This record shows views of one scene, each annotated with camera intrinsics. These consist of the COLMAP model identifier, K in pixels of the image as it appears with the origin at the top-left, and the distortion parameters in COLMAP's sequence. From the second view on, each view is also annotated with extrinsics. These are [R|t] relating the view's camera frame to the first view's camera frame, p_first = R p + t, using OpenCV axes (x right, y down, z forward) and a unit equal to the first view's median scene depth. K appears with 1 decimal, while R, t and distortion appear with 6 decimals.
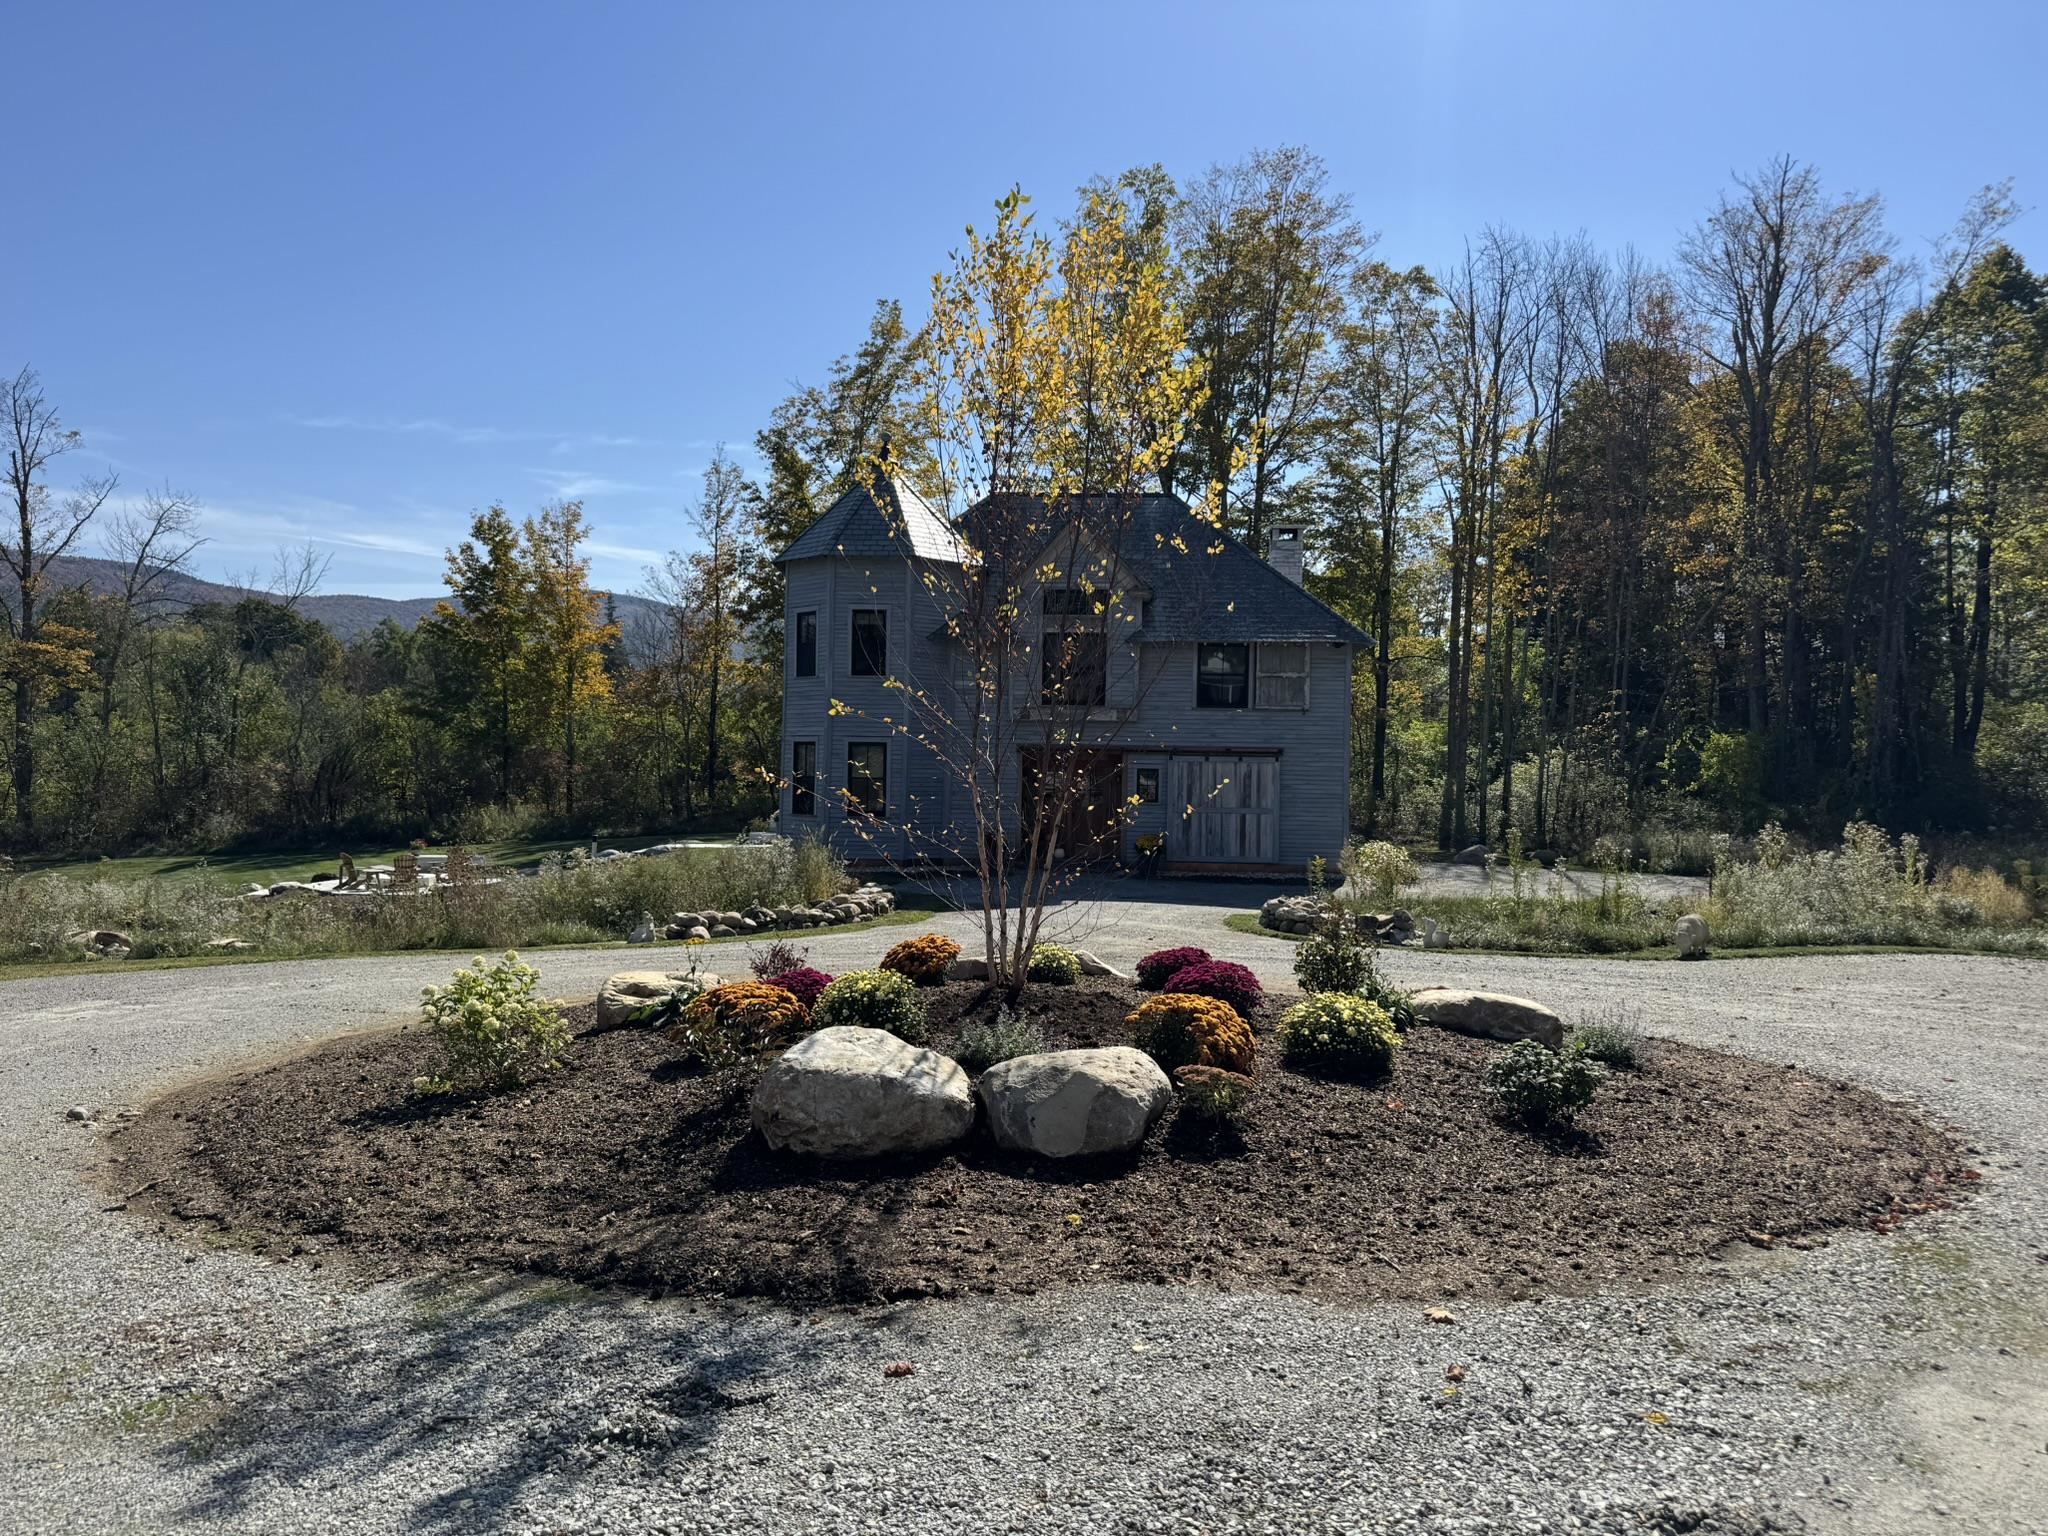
lens RADIAL K [[1458.2, 0, 1024.0], [0, 1458.2, 768.0], [0, 0, 1]] dist [0.020921, 0.000390]
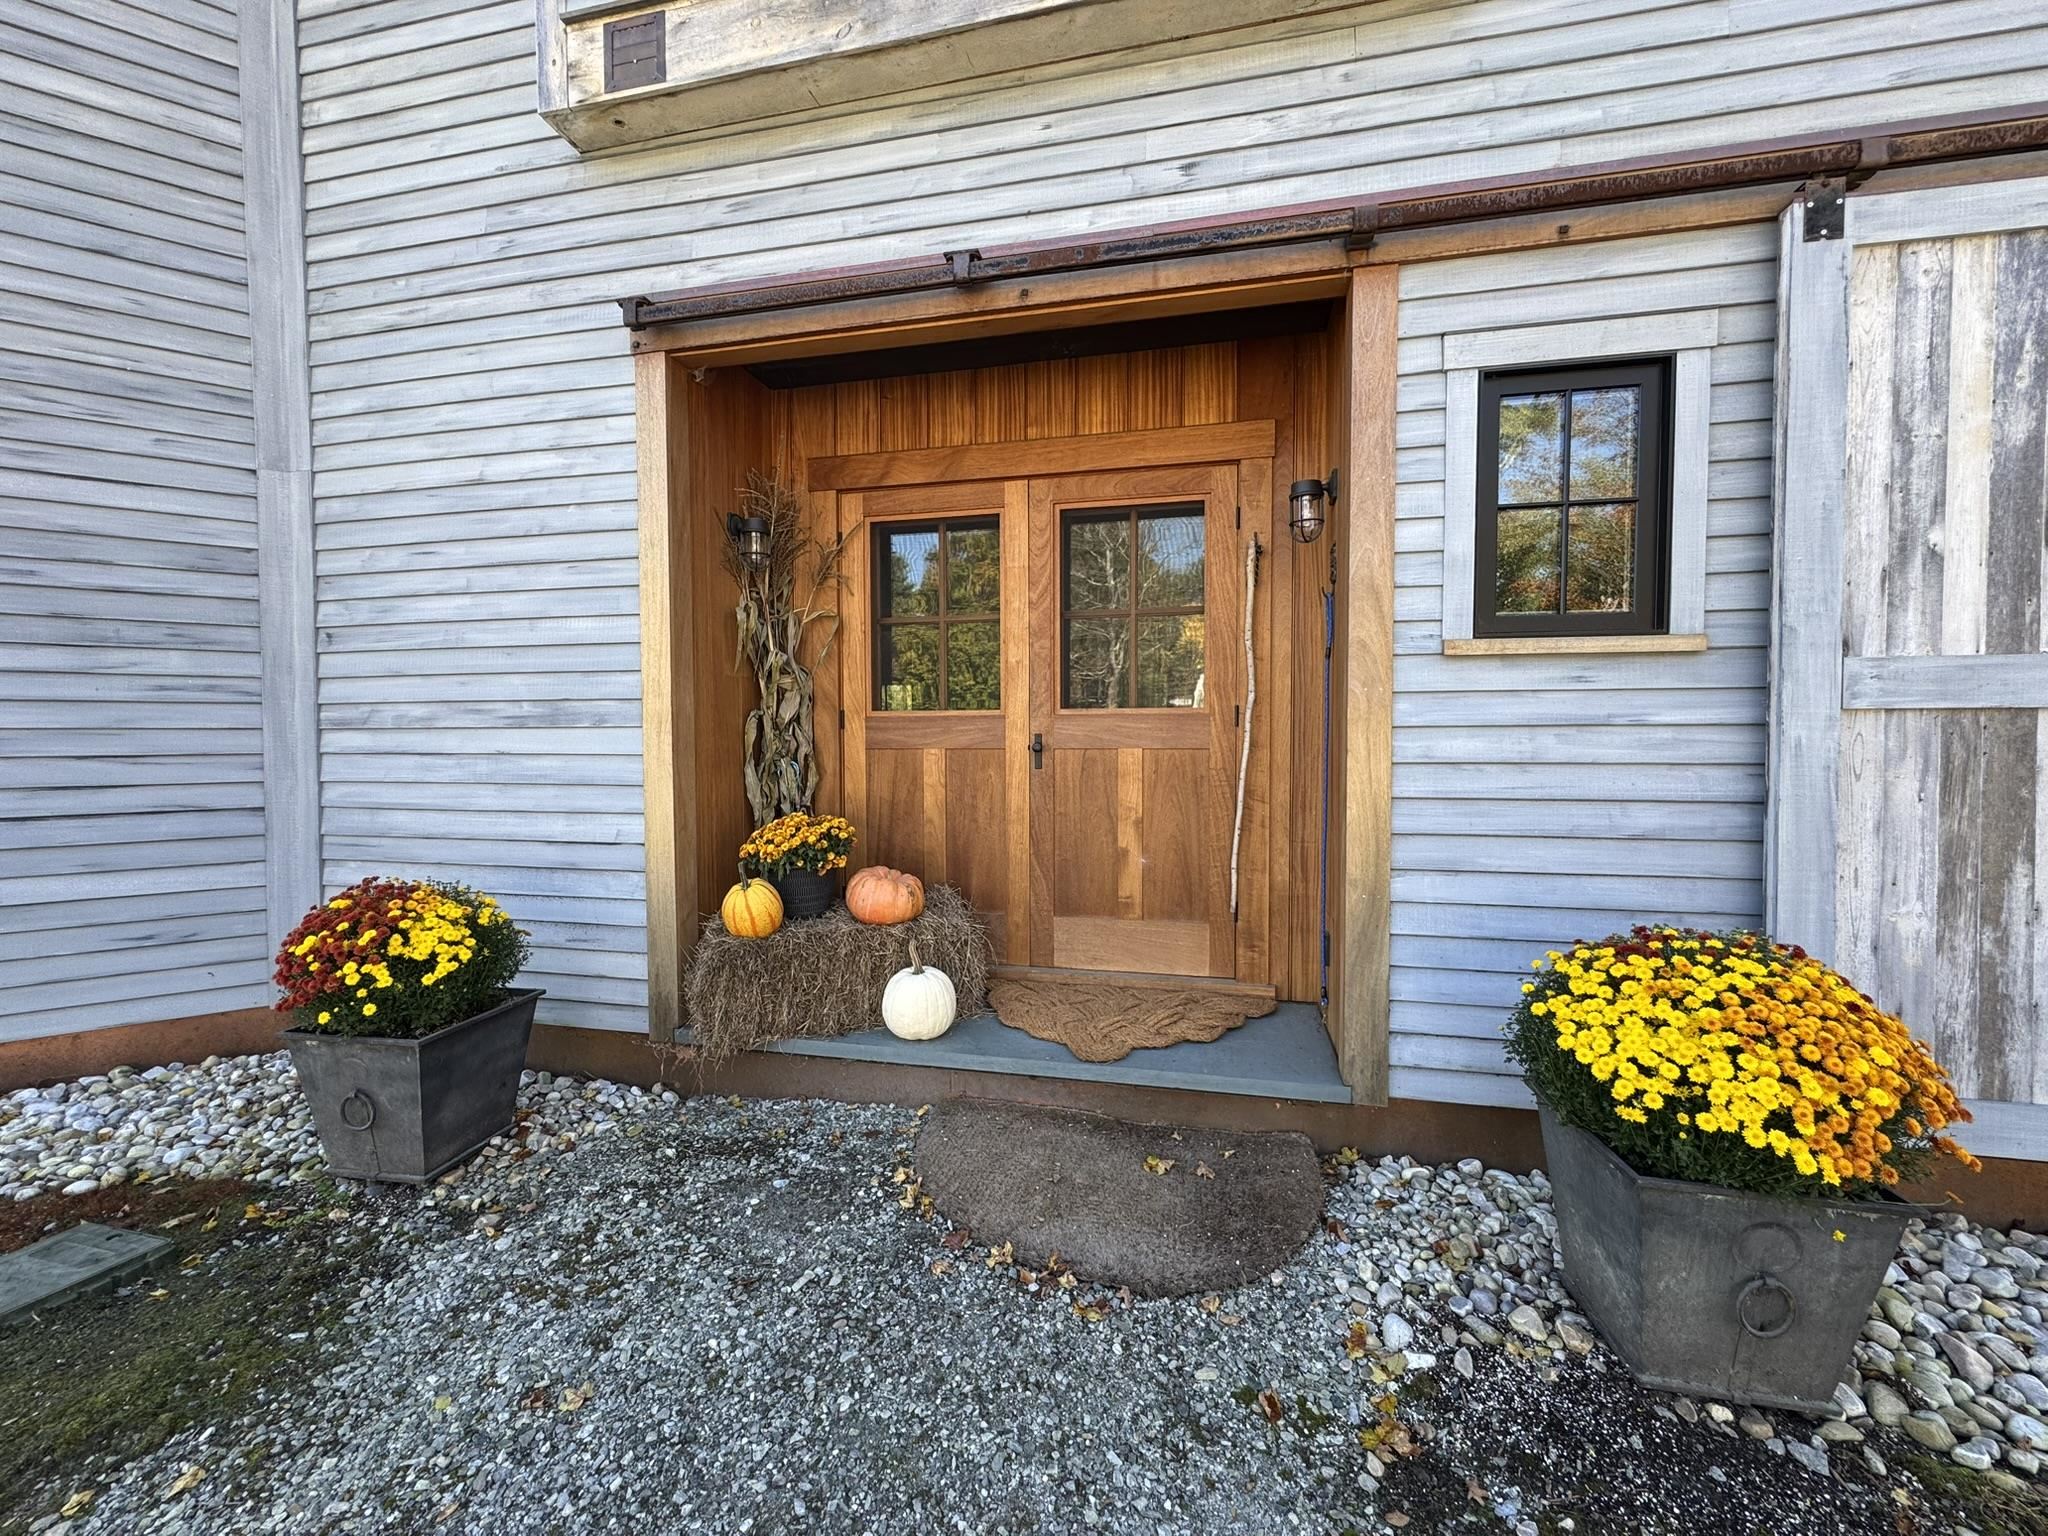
lens RADIAL K [[825.8, 0, 1024.0], [0, 825.8, 768.0], [0, 0, 1]] dist [-0.002358, -0.000207]
pose [[0.987781, -0.013553, -0.155255, 0.047928], [0.019974, 0.999005, 0.039872, 0.030354], [0.154560, -0.042486, 0.987069, 0.904724]]
